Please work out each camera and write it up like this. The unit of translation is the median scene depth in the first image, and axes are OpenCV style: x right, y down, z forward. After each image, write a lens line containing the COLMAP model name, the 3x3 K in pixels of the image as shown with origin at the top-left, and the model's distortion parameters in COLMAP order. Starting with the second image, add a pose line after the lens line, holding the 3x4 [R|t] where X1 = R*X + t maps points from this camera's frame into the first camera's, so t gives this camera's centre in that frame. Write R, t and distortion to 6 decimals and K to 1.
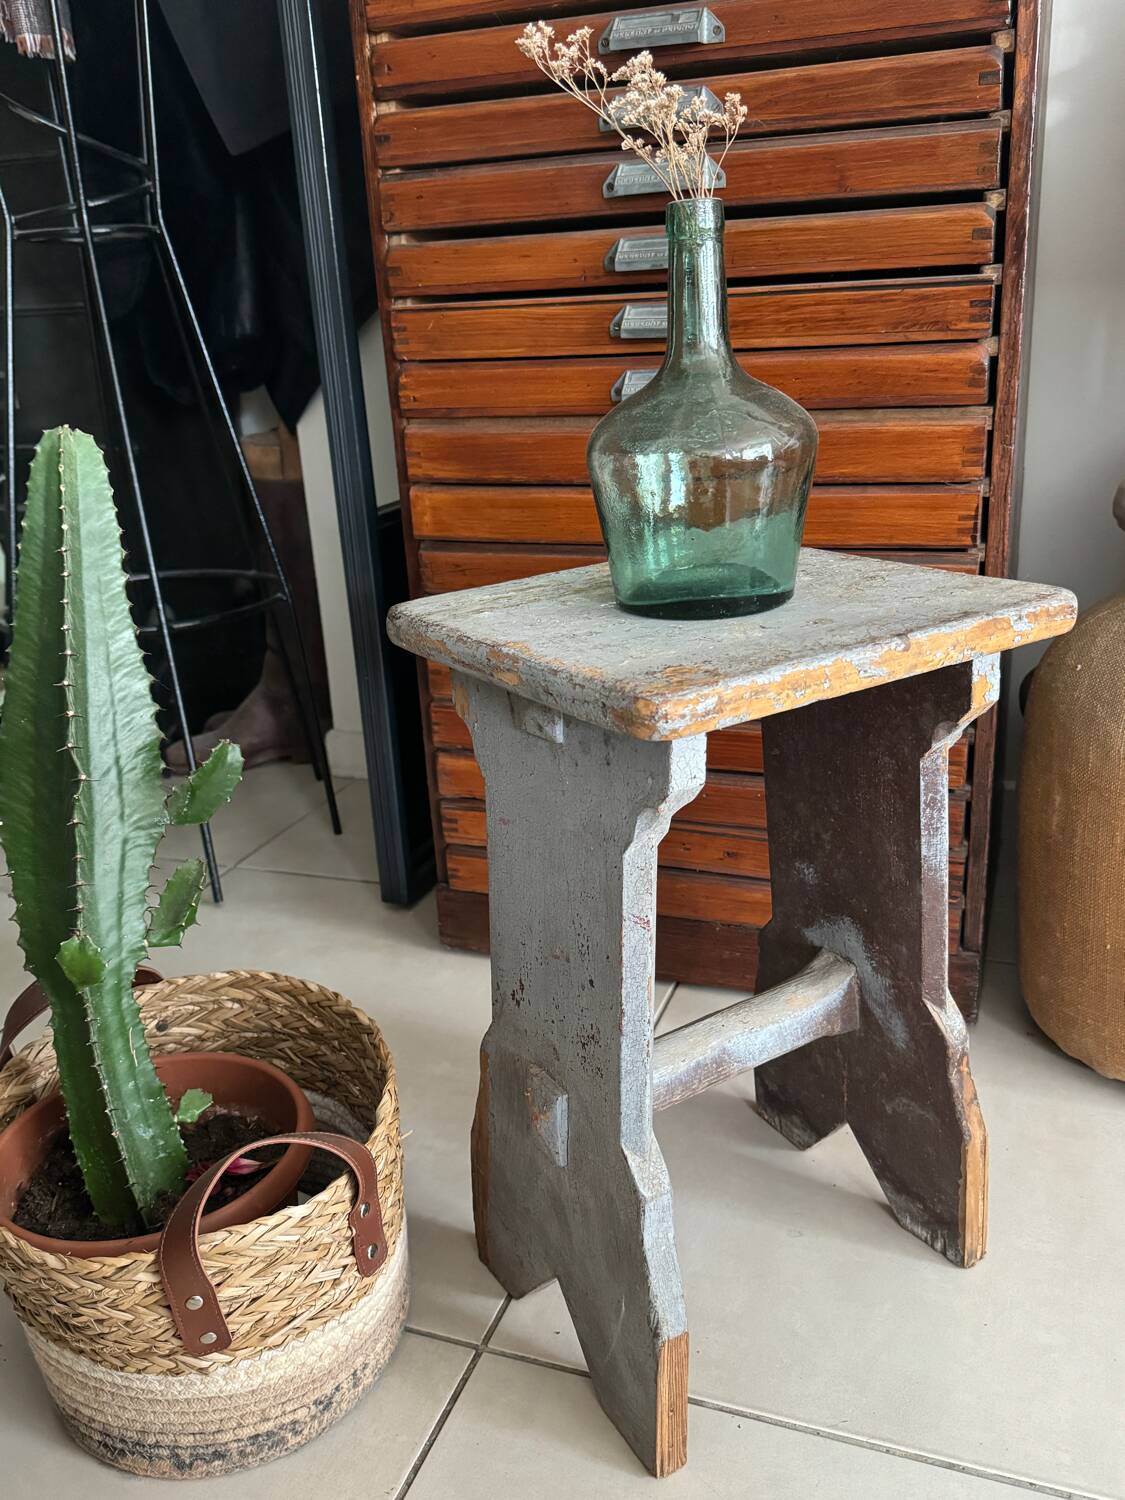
lens RADIAL K [[1268.1, 0, 564.7], [0, 1268.1, 756.3], [0, 0, 1]] dist [0.087490, -0.167603]
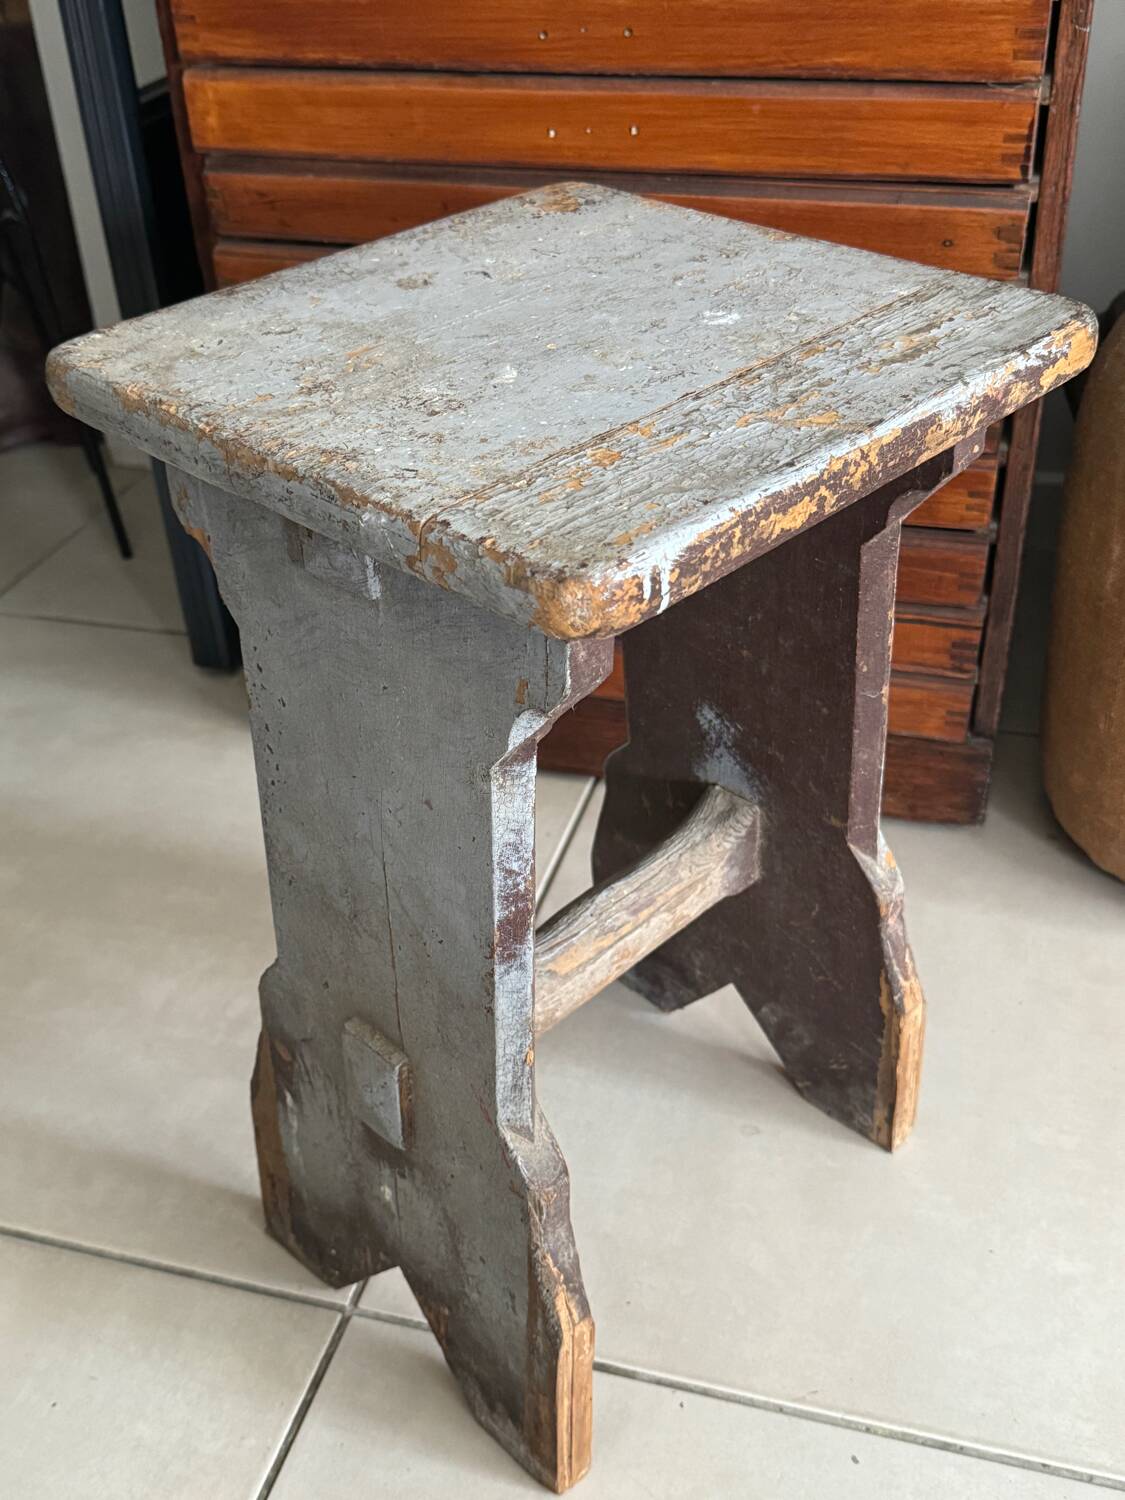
lens RADIAL K [[1588.5, 0, 570.9], [0, 1588.5, 757.0], [0, 0, 1]] dist [0.172388, -0.414436]
pose [[0.997054, -0.032185, 0.069626, 0.009454], [0.014113, 0.969188, 0.245919, -0.083237], [-0.075396, -0.244212, 0.966786, 0.112041]]
